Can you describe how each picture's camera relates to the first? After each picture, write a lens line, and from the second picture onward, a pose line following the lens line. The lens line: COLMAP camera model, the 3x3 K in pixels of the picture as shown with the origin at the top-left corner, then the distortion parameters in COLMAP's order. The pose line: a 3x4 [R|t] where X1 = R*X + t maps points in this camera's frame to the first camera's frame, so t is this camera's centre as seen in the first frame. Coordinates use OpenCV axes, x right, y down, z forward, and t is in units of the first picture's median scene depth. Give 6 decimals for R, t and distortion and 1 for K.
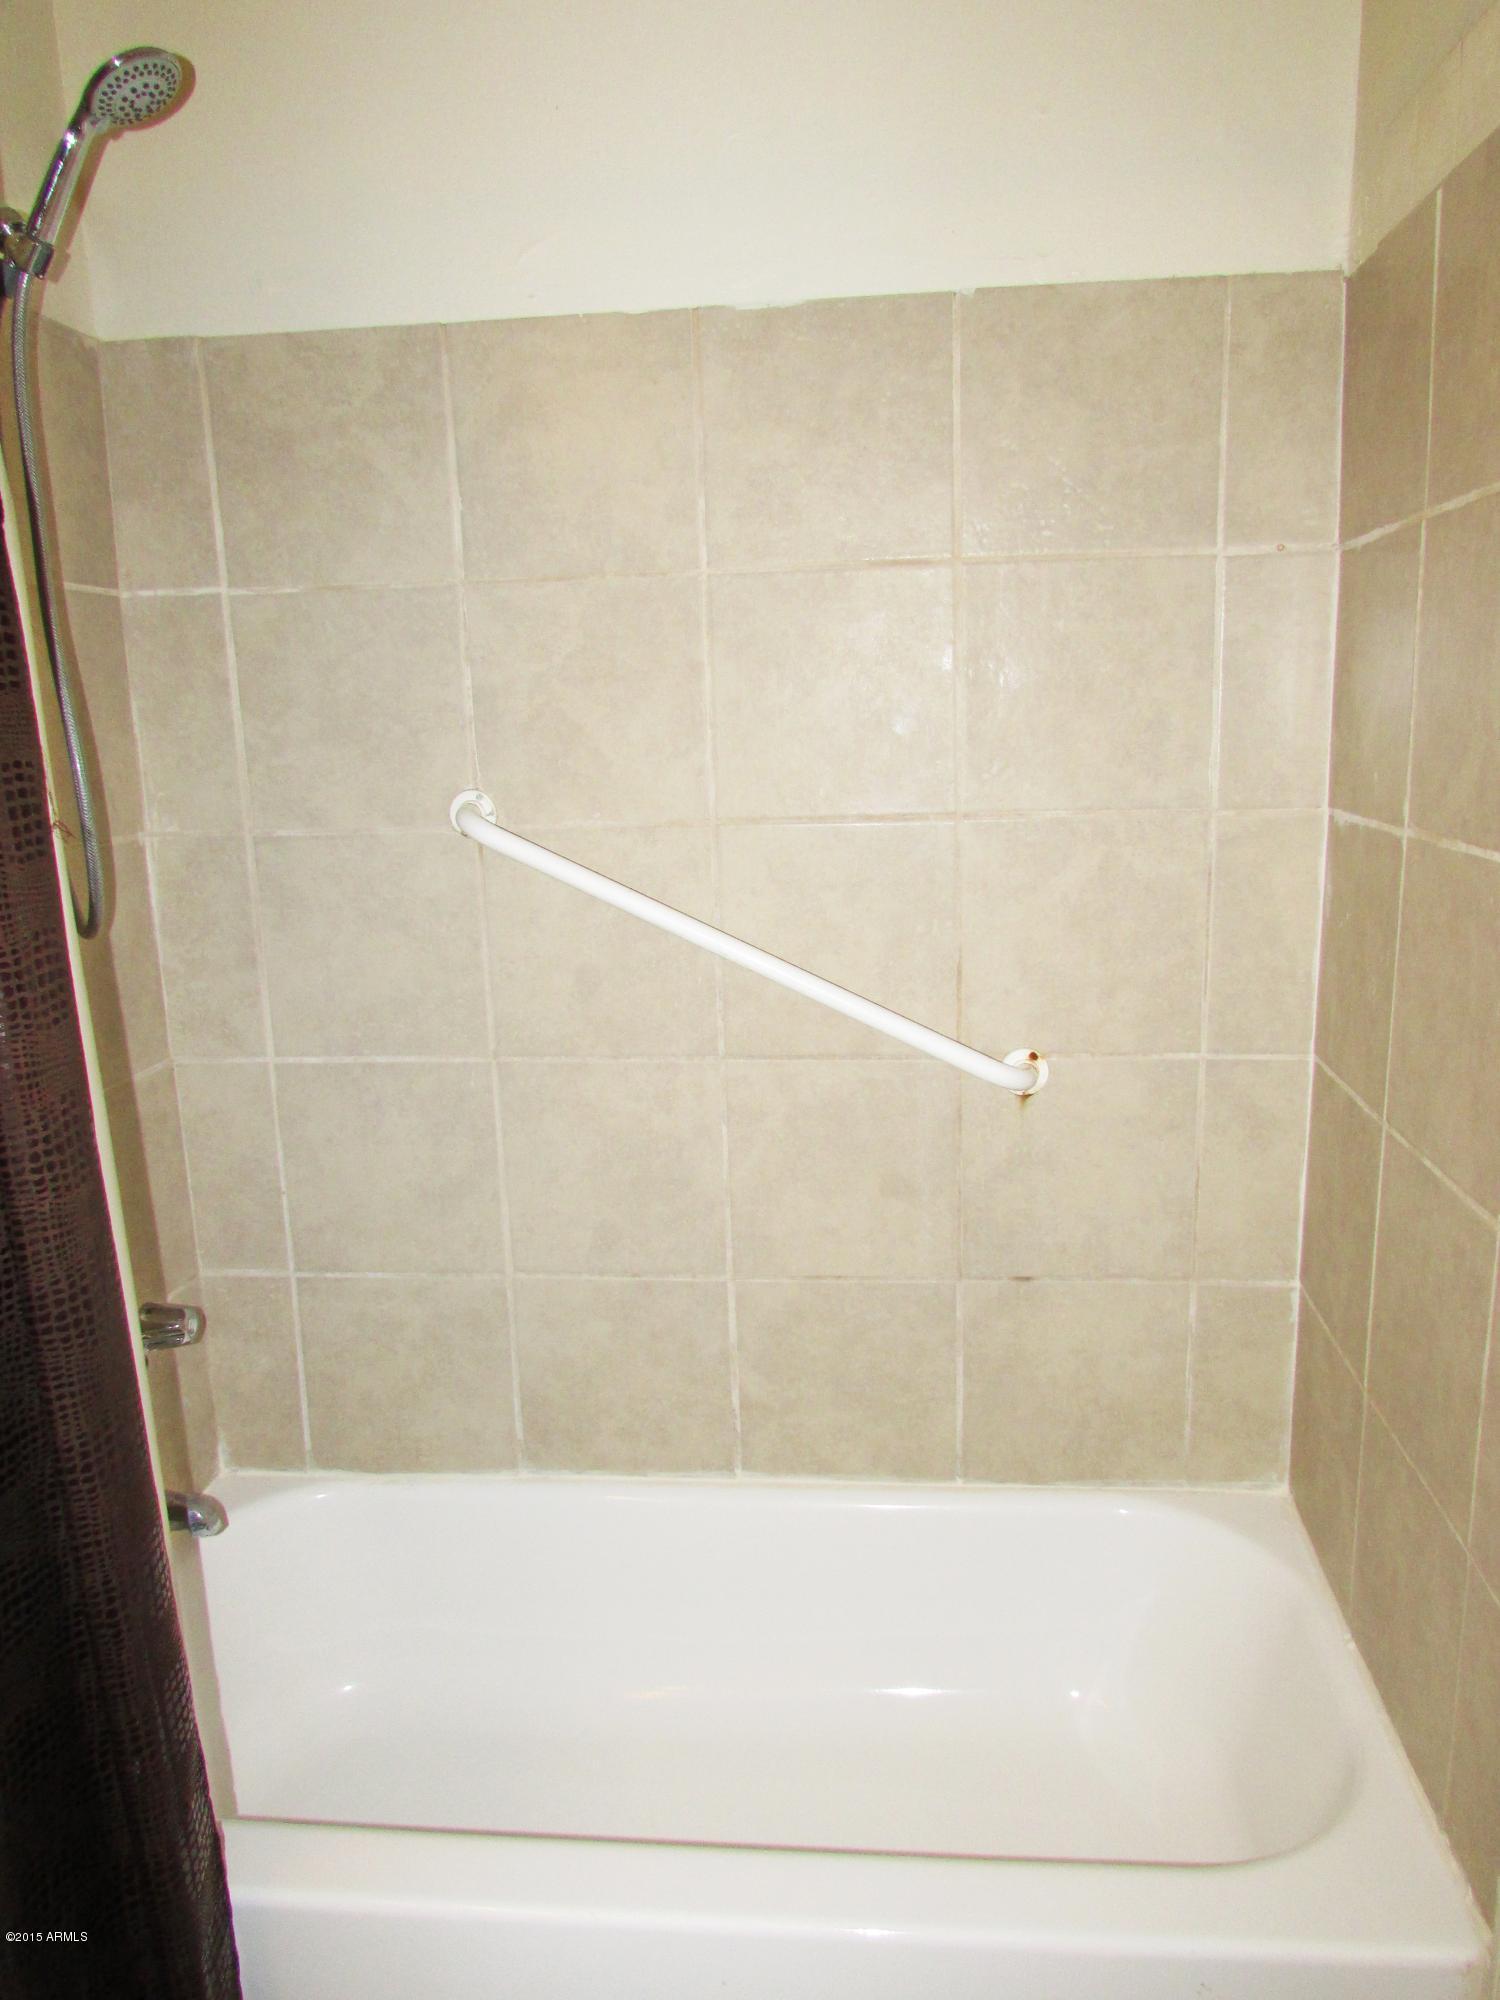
lens RADIAL K [[1436.4, 0, 758.5], [0, 1436.4, 998.2], [0, 0, 1]] dist [-0.024916, 0.020482]
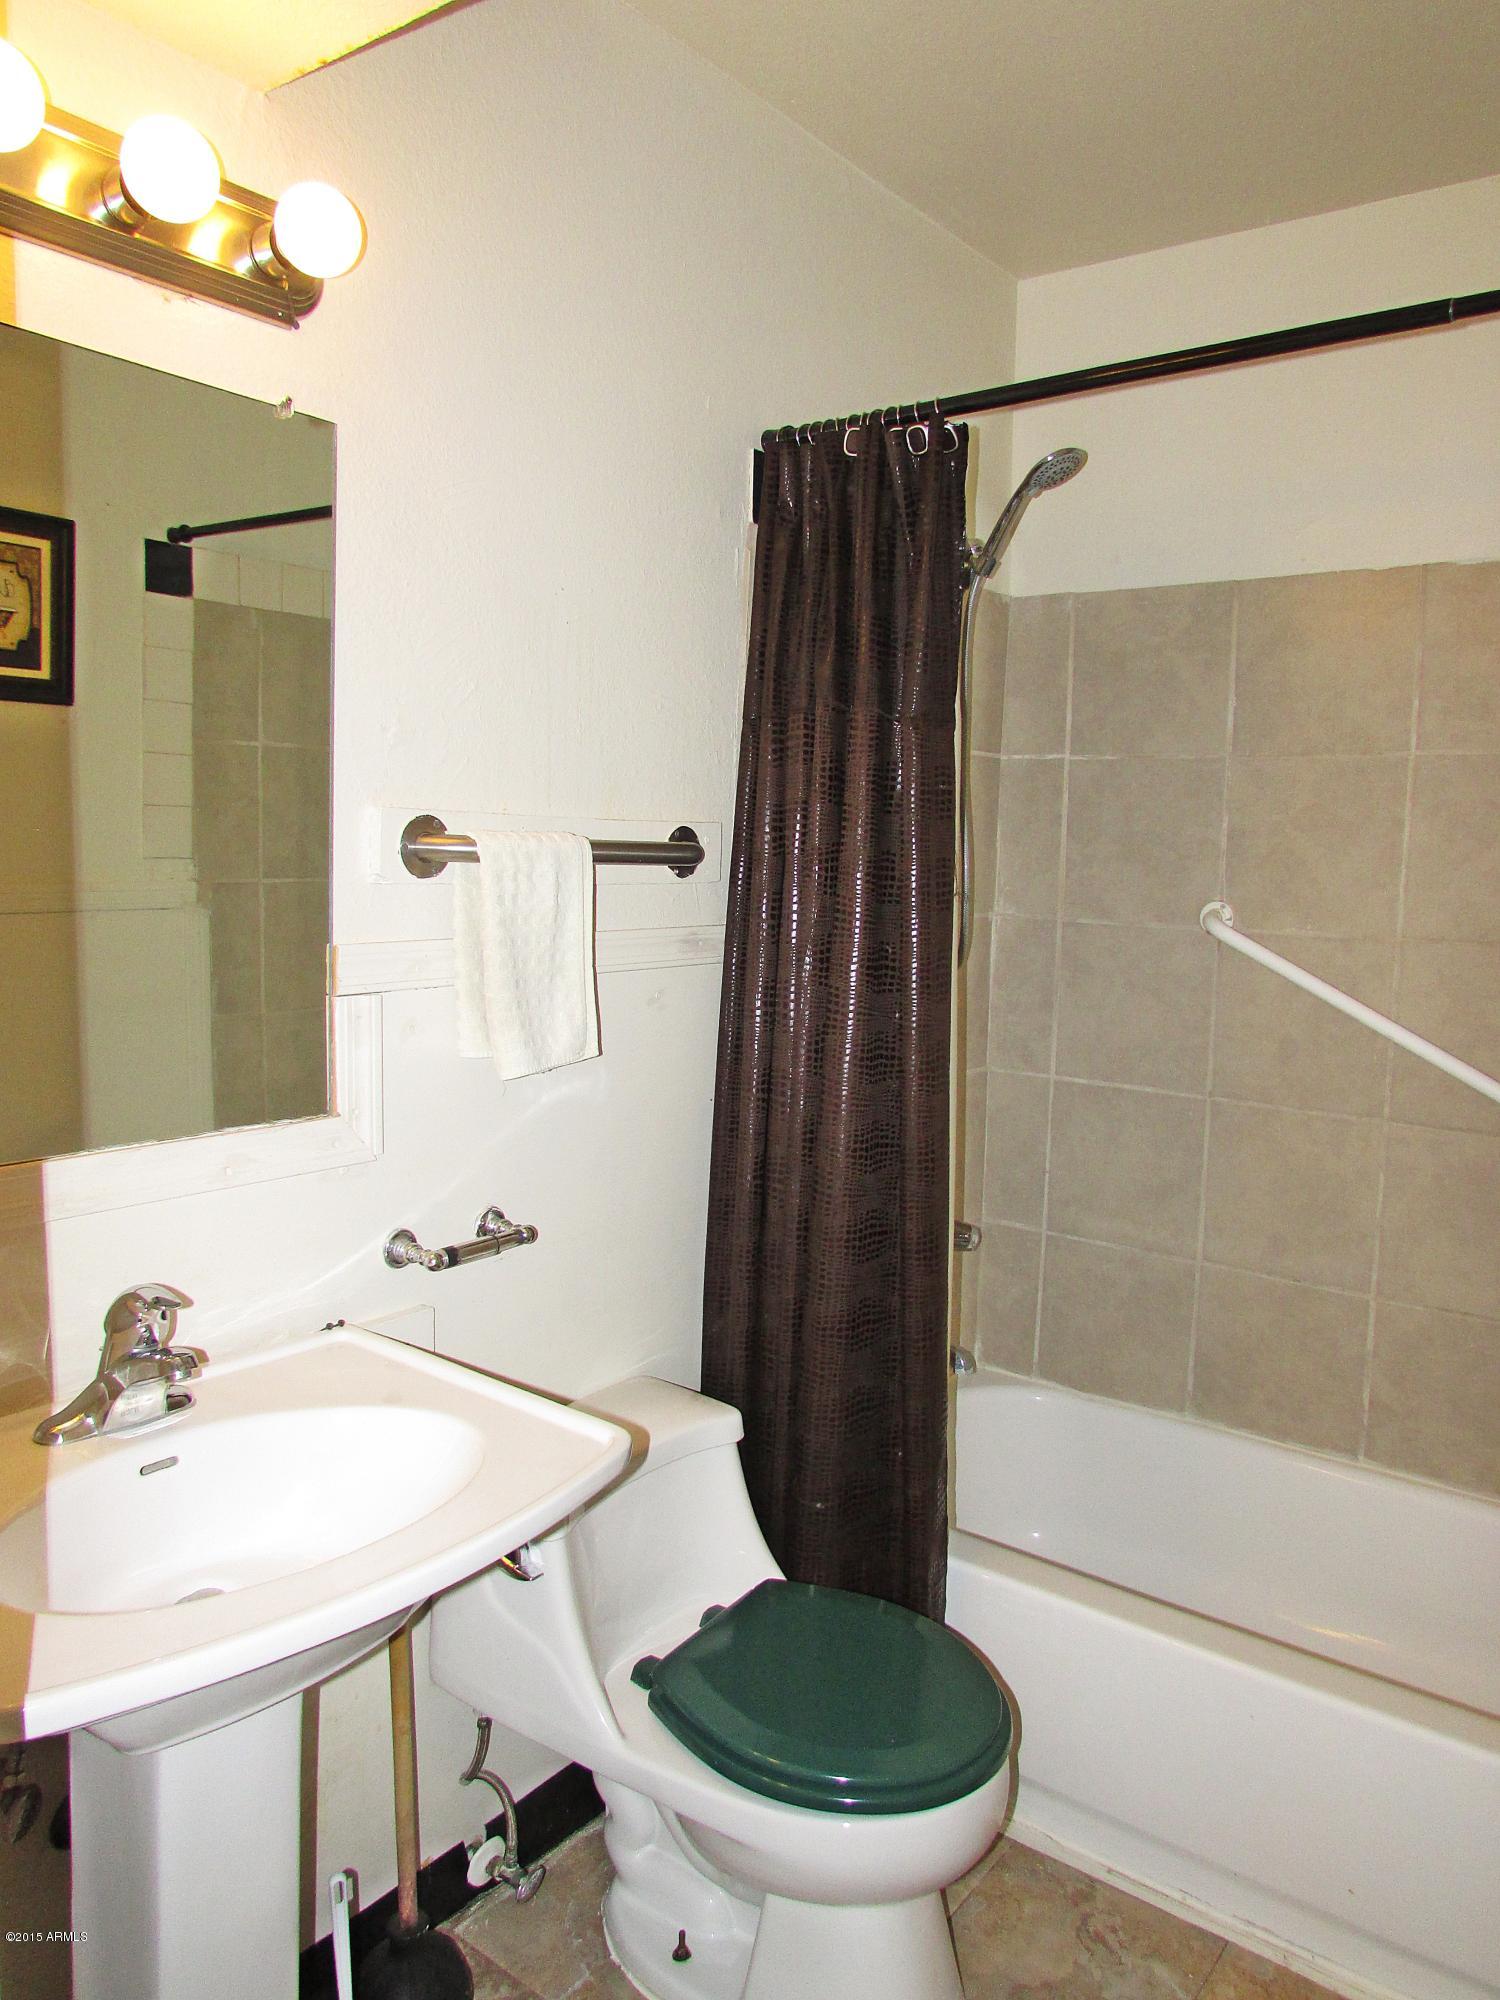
lens RADIAL K [[1436.4, 0, 751.7], [0, 1436.4, 997.7], [0, 0, 1]] dist [-0.024916, 0.020482]
pose [[0.844660, 0.110341, -0.523807, 0.154671], [-0.154331, 0.987172, -0.040915, 0.073239], [0.512573, 0.115399, 0.850854, -0.399458]]
